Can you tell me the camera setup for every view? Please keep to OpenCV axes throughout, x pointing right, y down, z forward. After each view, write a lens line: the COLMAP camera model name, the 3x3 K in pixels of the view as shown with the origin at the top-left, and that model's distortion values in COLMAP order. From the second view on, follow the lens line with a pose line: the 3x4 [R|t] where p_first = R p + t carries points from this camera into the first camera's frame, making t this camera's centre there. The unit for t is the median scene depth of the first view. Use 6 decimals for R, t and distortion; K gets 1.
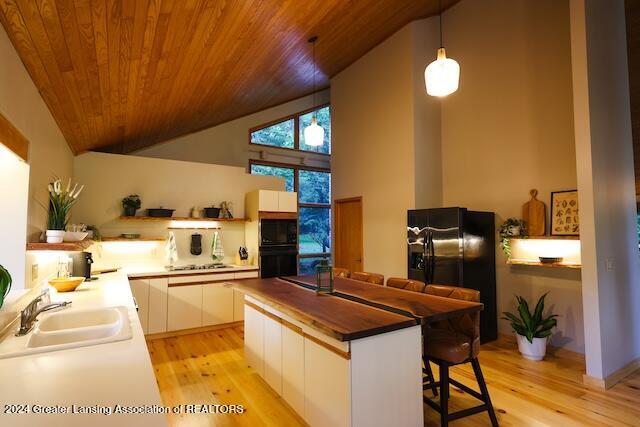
lens RADIAL K [[328.6, 0, 321.1], [0, 328.6, 213.0], [0, 0, 1]] dist [0.004351, -0.001291]
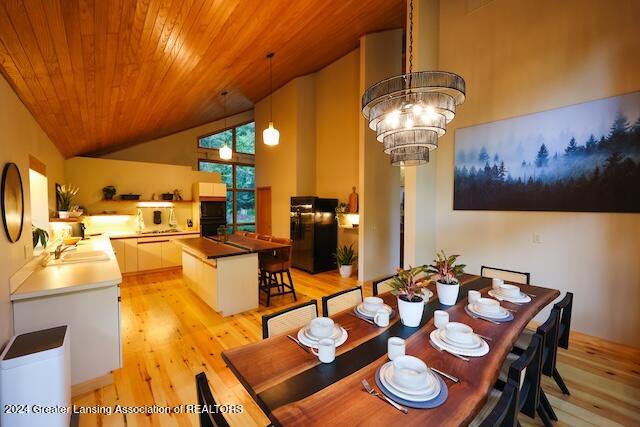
lens RADIAL K [[262.7, 0, 319.5], [0, 262.7, 214.3], [0, 0, 1]] dist [0.001341, 0.000422]
pose [[0.990059, -0.002530, 0.140631, 0.236745], [-0.010216, 0.995904, 0.089834, -0.044404], [-0.140283, -0.090378, 0.985978, -0.381021]]
